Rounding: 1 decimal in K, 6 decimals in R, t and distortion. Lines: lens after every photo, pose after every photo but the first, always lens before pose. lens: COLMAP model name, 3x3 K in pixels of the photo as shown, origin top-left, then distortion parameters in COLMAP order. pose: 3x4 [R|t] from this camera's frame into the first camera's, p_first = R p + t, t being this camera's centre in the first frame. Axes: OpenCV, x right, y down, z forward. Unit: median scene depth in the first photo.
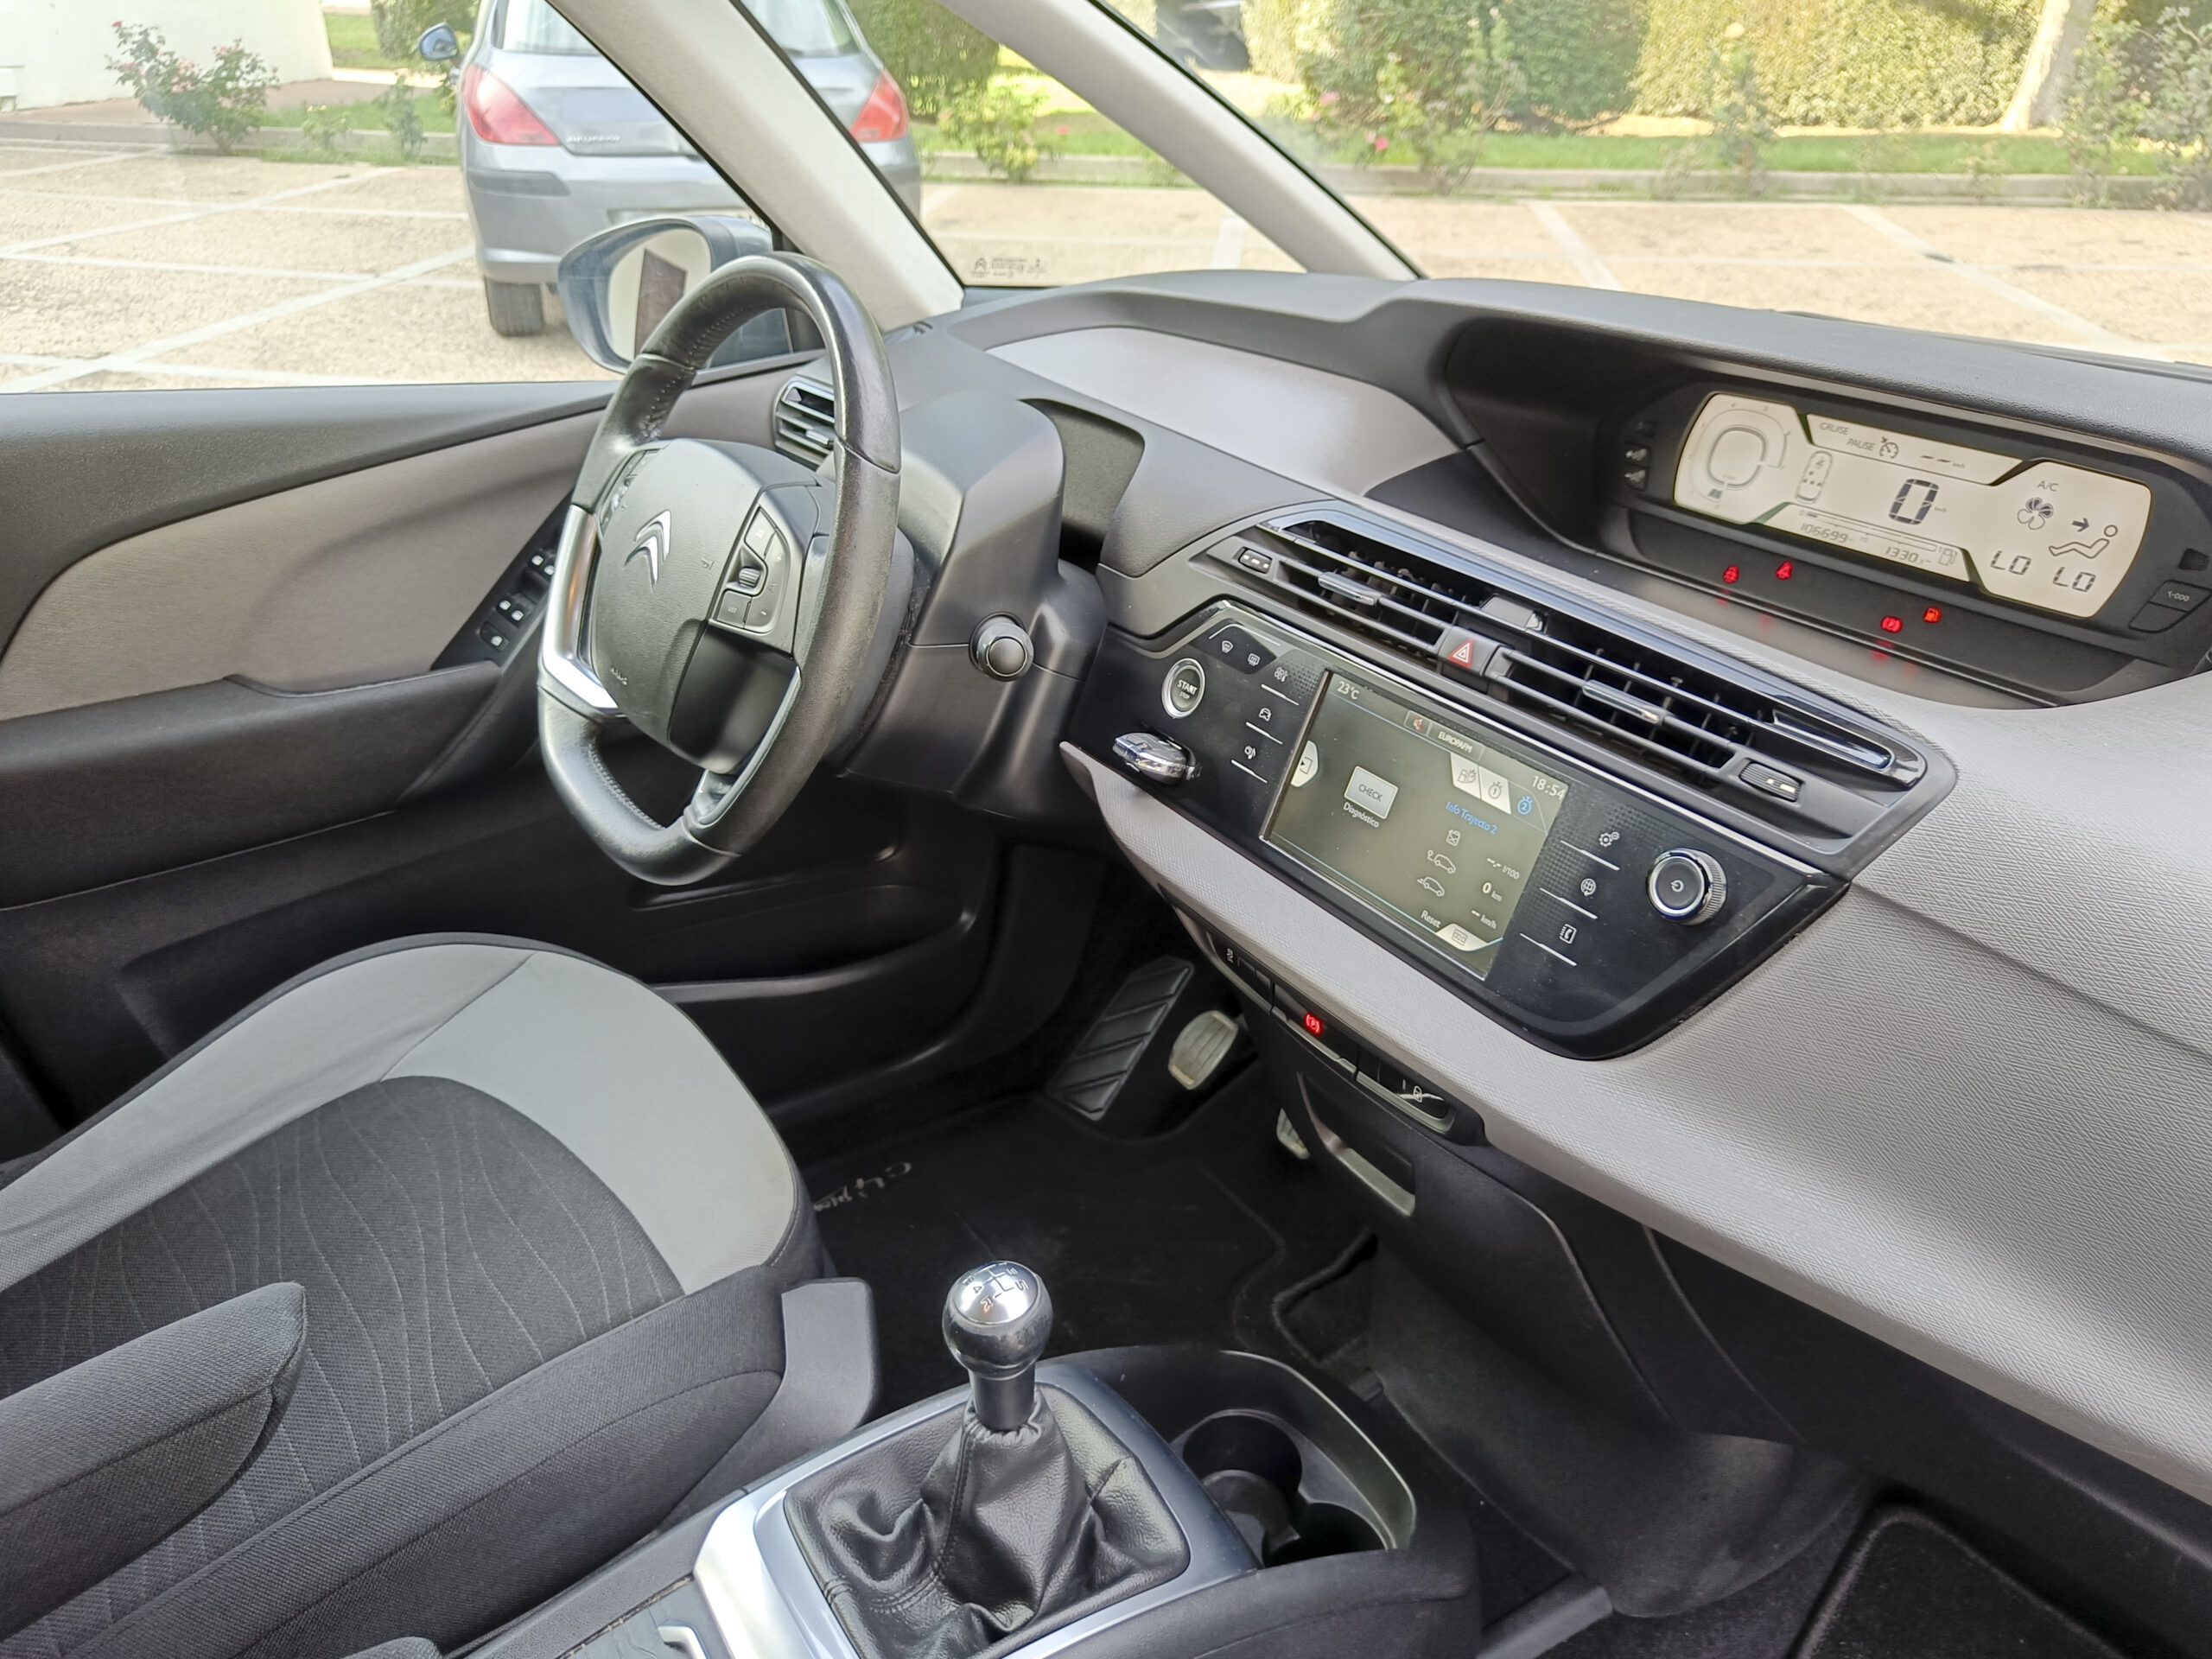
lens RADIAL K [[1572.8, 0, 1091.6], [0, 1572.8, 734.0], [0, 0, 1]] dist [0.020464, 0.023051]
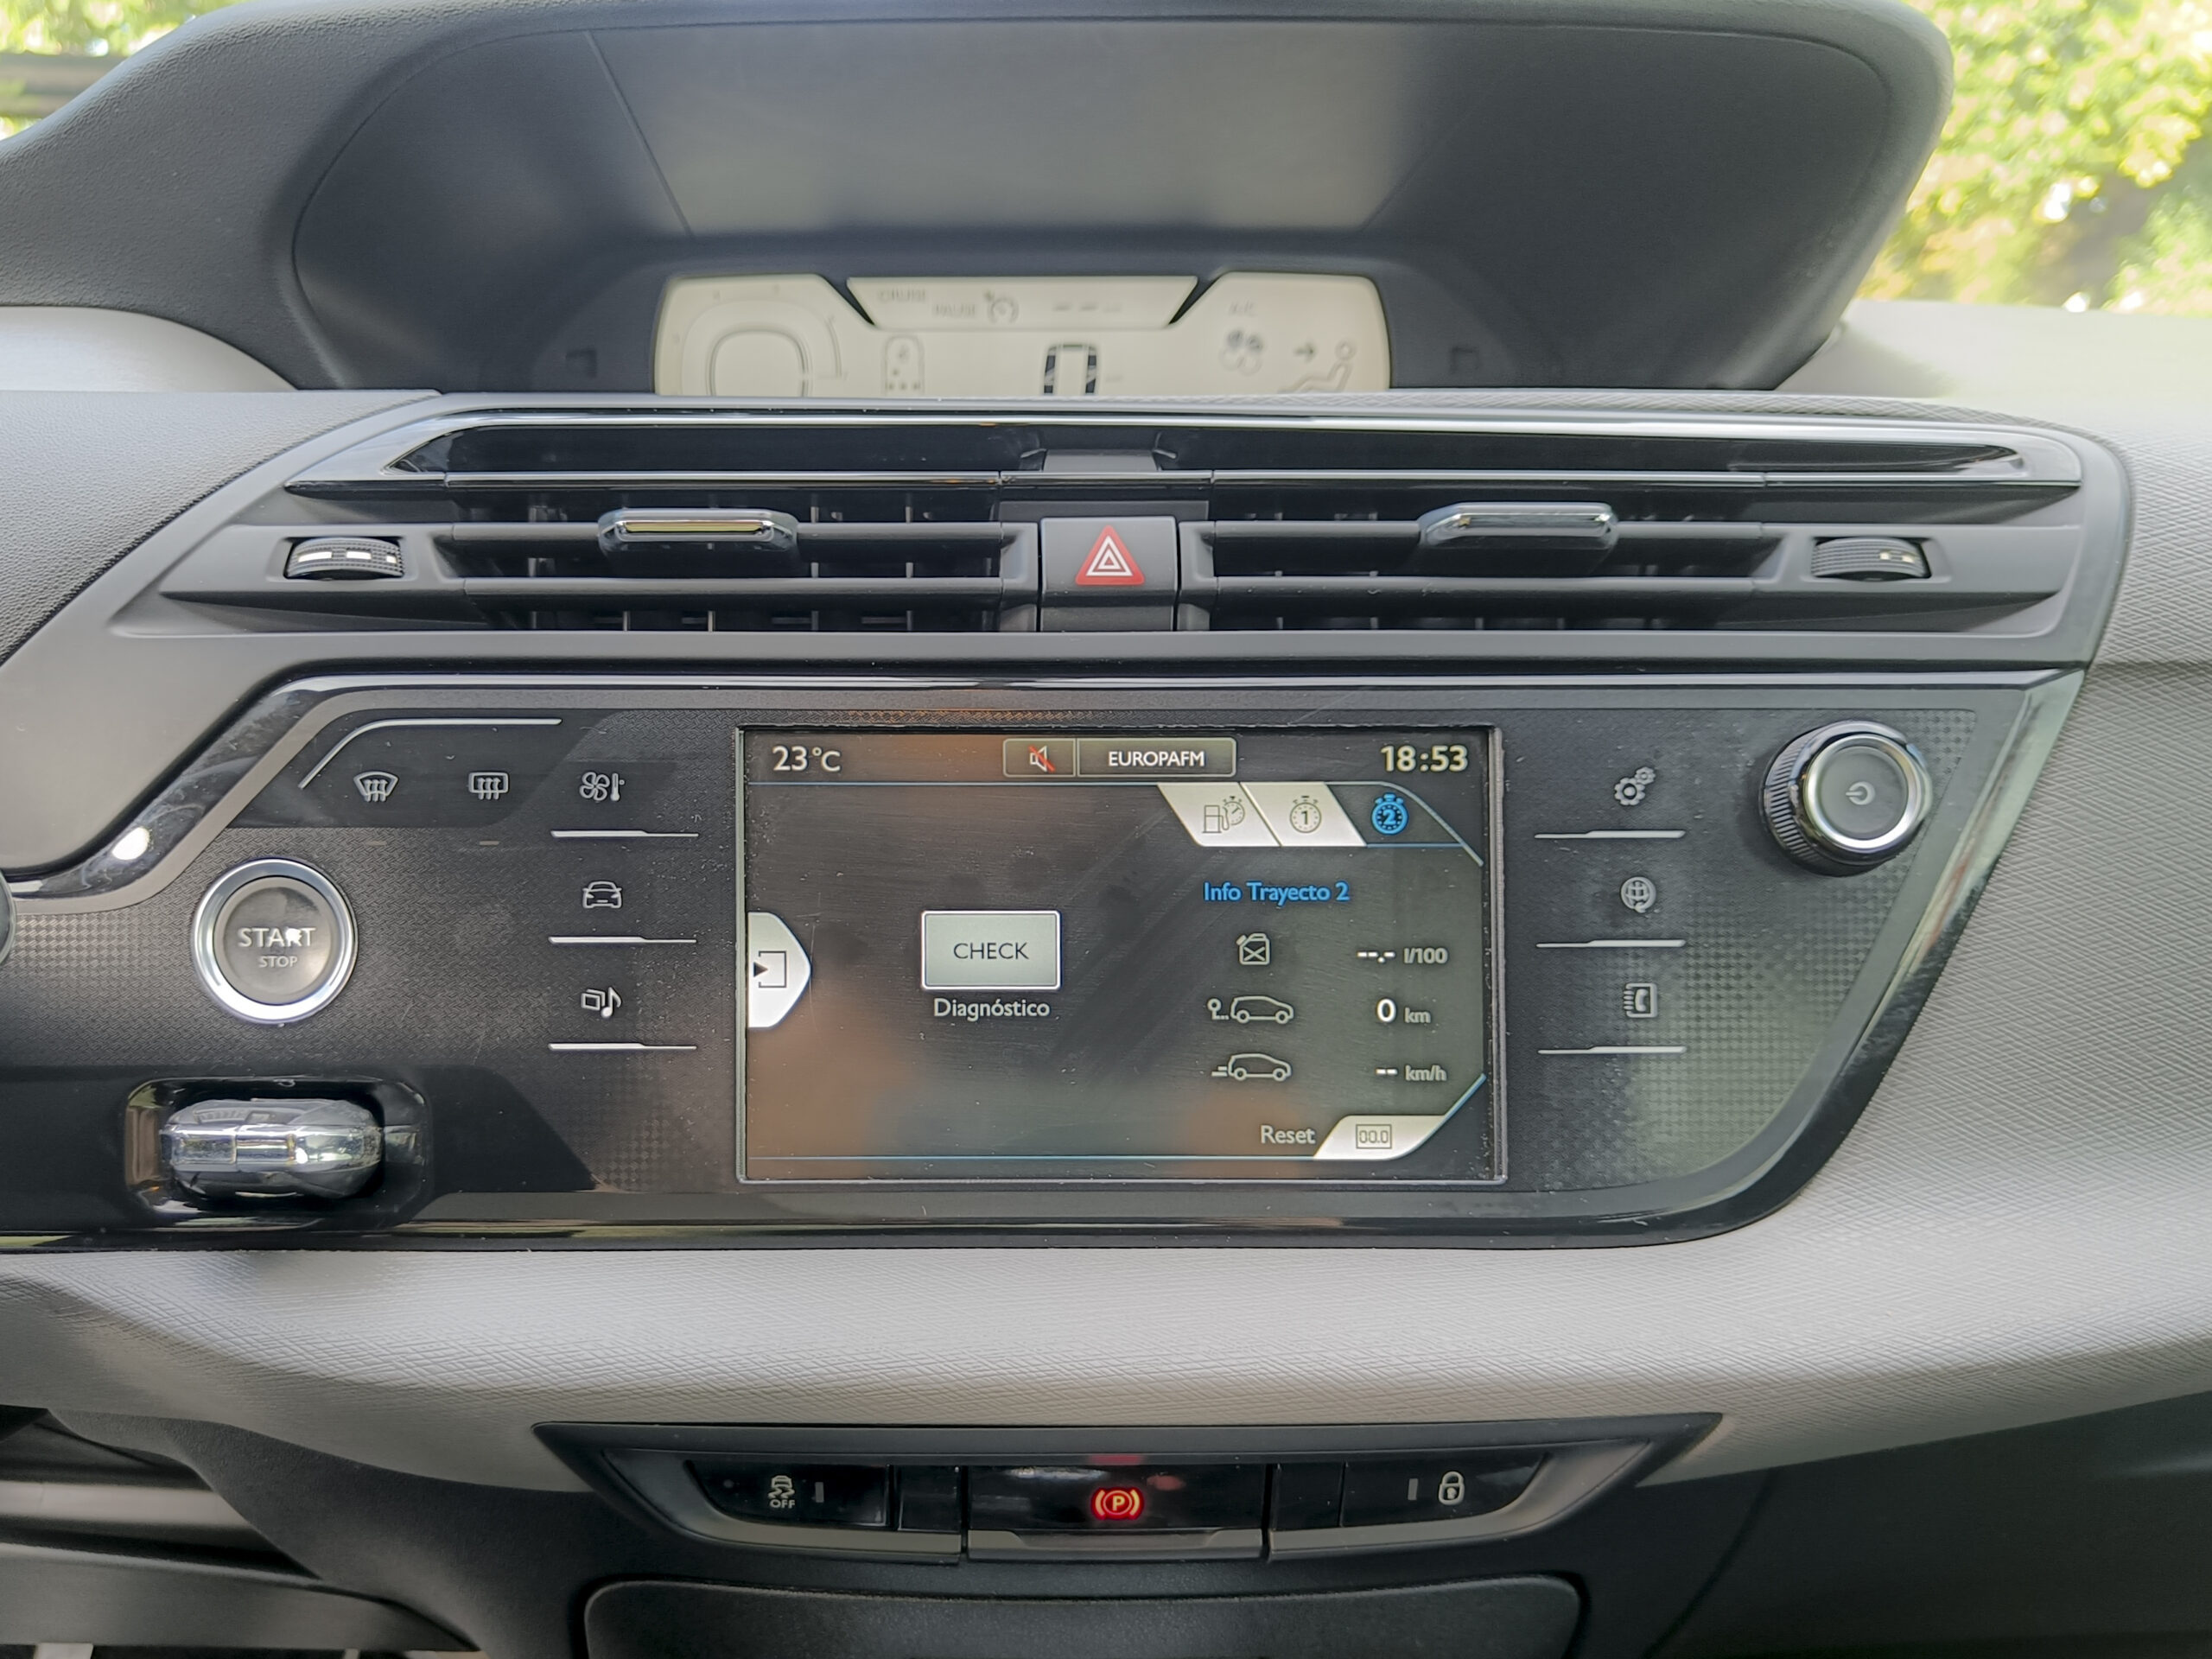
lens RADIAL K [[1658.9, 0, 983.2], [0, 1658.9, 982.7], [0, 0, 1]] dist [0.003605, -0.007655]
pose [[0.547396, -0.321848, 0.772510, -0.147860], [0.353741, 0.925557, 0.134953, -0.013725], [-0.758436, 0.199396, 0.620496, 0.621193]]
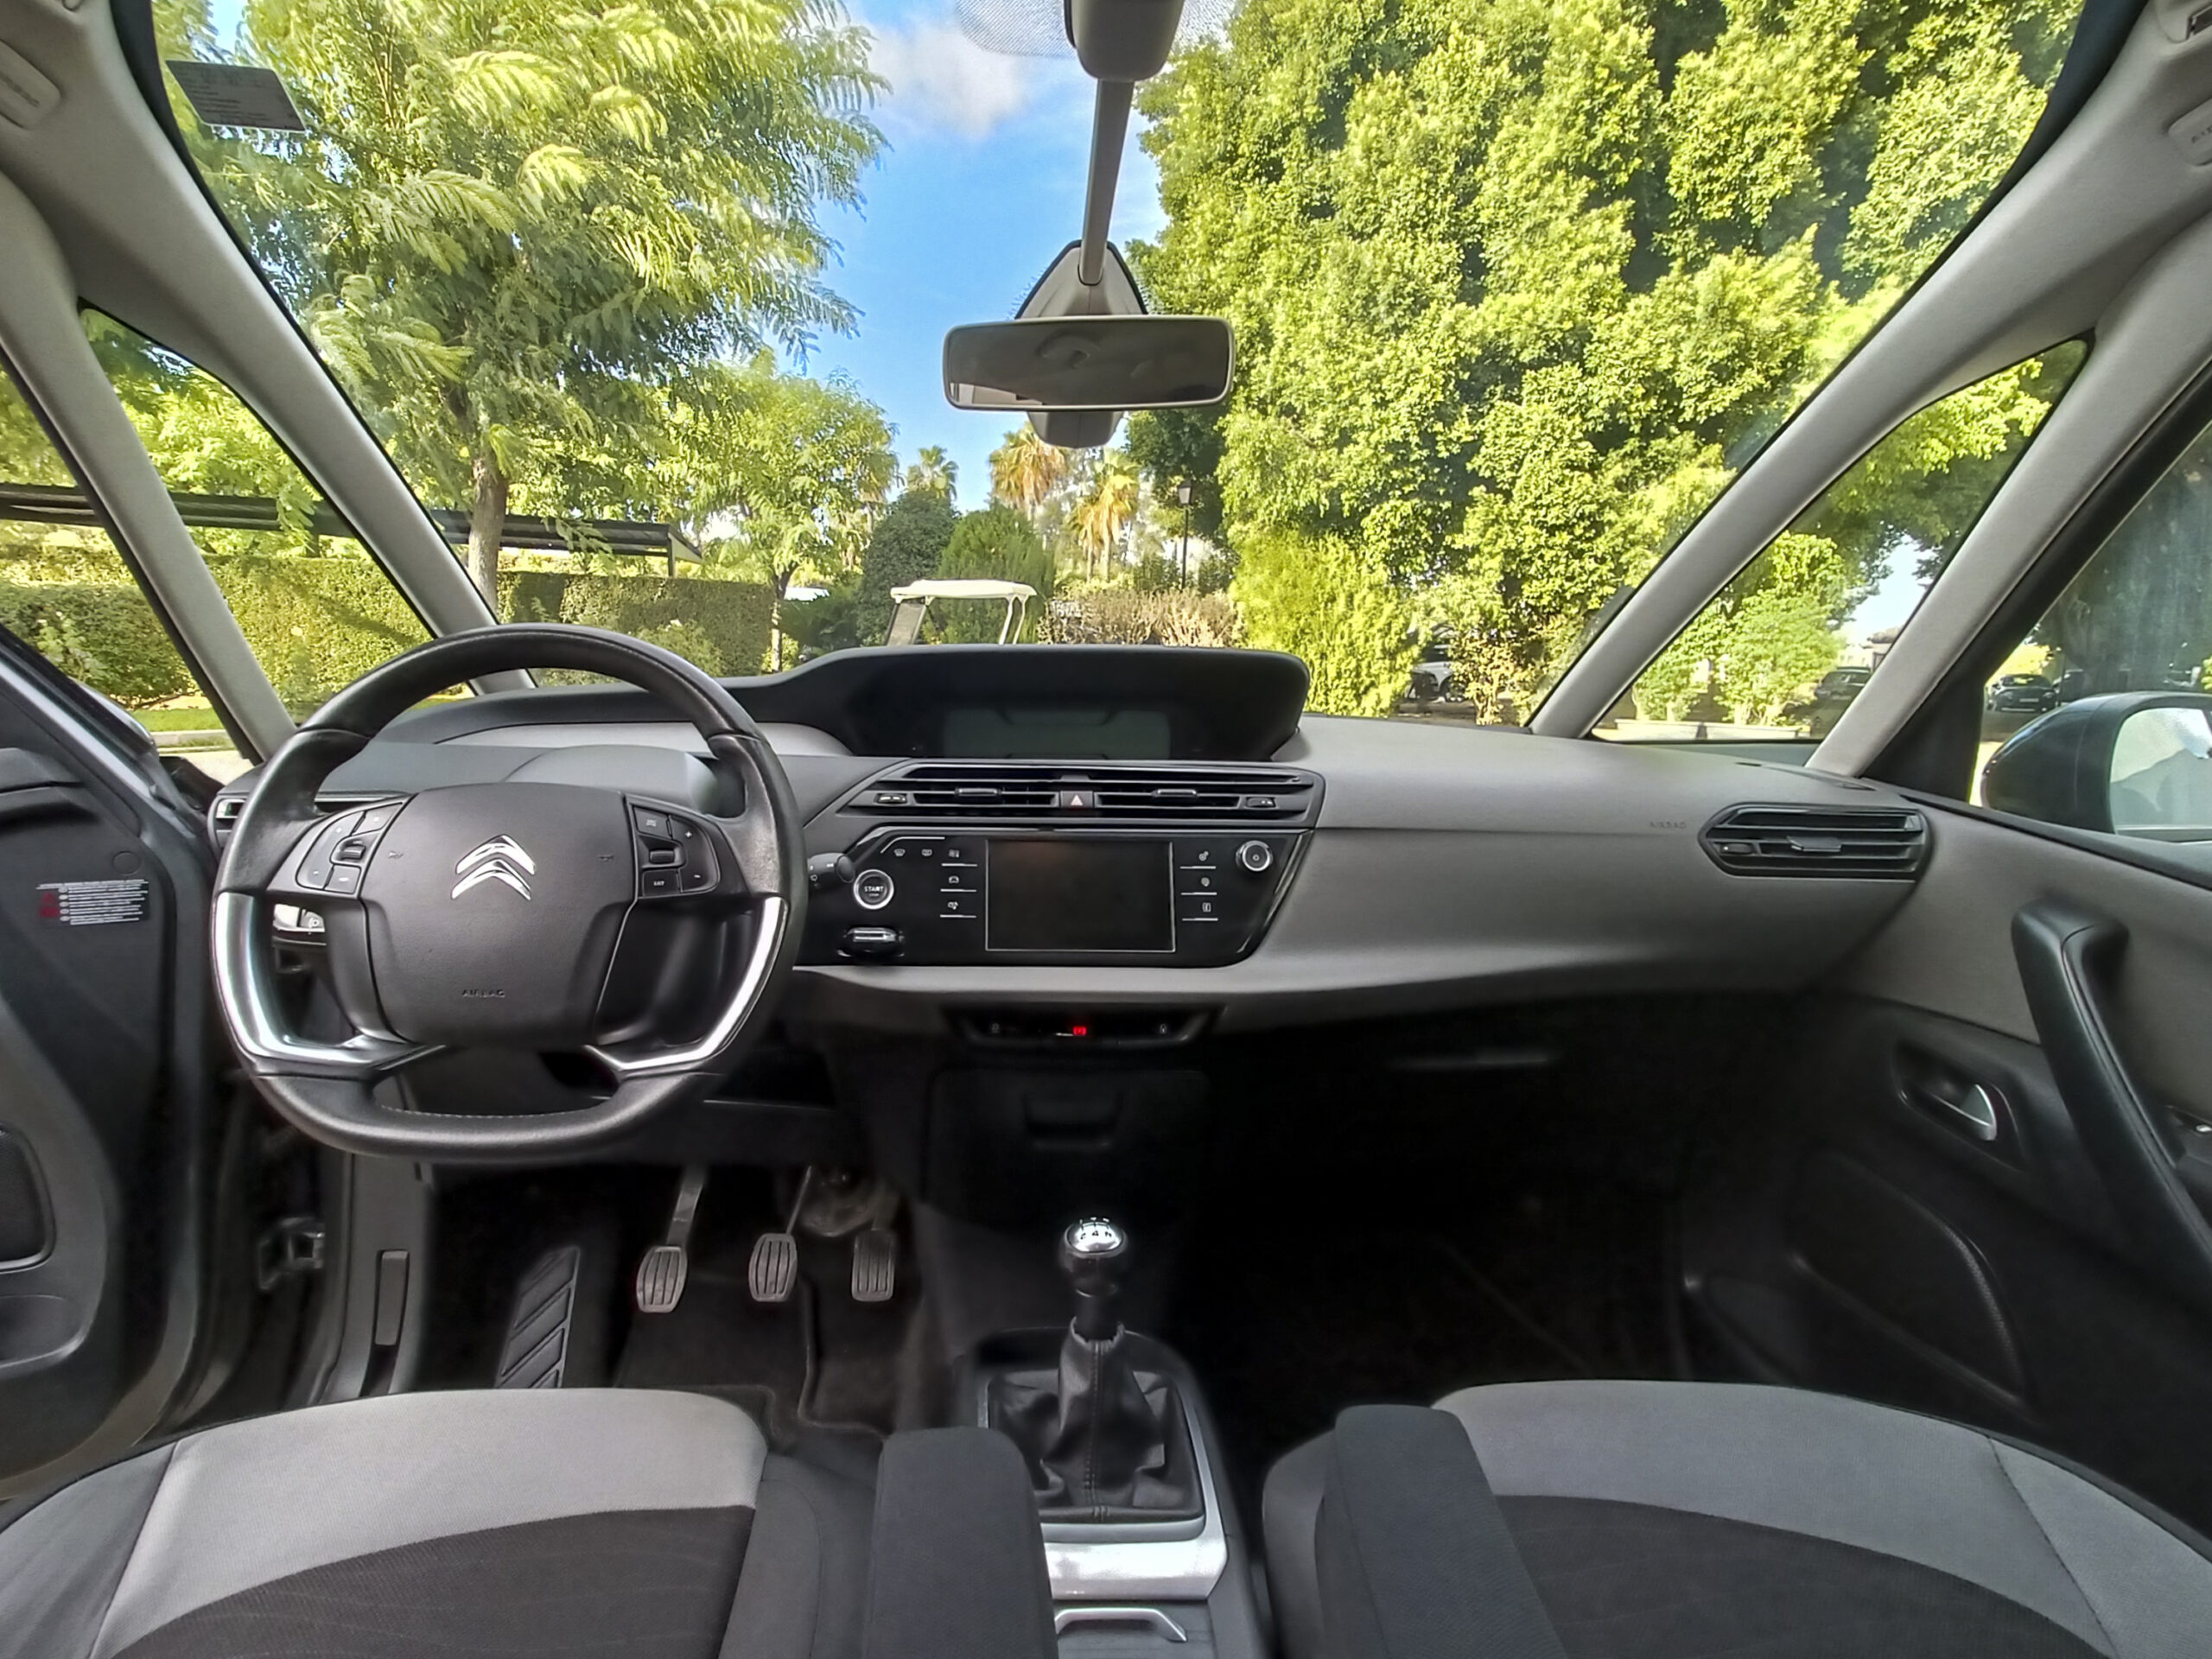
lens RADIAL K [[1081.8, 0, 1005.5], [0, 1081.8, 837.2], [0, 0, 1]] dist [0.012892, -0.004638]
pose [[0.537024, -0.145986, 0.830839, -0.704968], [0.343643, 0.937343, -0.057418, 0.026201], [-0.770399, 0.316347, 0.553543, 0.308756]]
